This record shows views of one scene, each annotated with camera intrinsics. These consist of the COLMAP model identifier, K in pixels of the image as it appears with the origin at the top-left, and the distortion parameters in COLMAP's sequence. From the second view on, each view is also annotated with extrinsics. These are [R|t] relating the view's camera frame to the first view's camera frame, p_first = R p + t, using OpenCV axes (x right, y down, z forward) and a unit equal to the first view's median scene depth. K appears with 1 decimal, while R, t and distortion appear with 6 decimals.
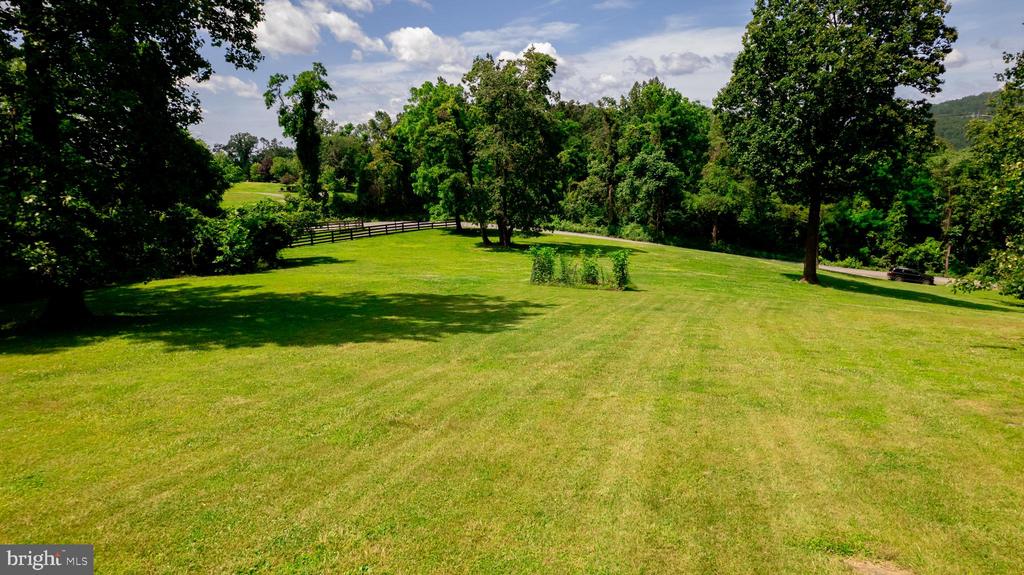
lens RADIAL K [[645.6, 0, 505.5], [0, 645.6, 294.2], [0, 0, 1]] dist [-0.049080, 0.061201]
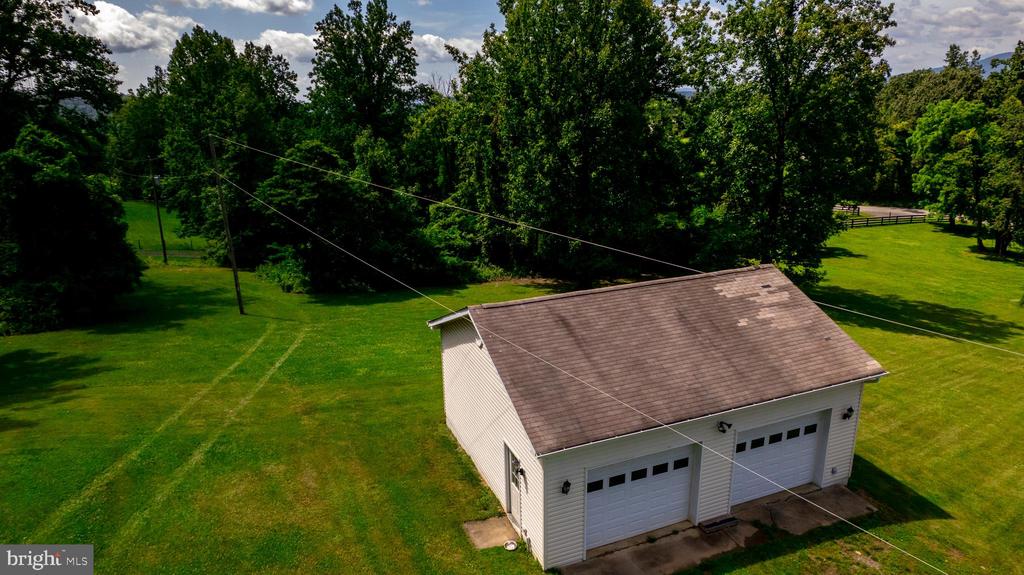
lens RADIAL K [[645.6, 0, 505.5], [0, 645.6, 294.2], [0, 0, 1]] dist [-0.049080, 0.061201]
pose [[0.796273, 0.175065, -0.579053, -0.032300], [-0.111797, 0.983308, 0.143548, -0.075180], [0.594518, -0.049567, 0.802553, -0.554608]]
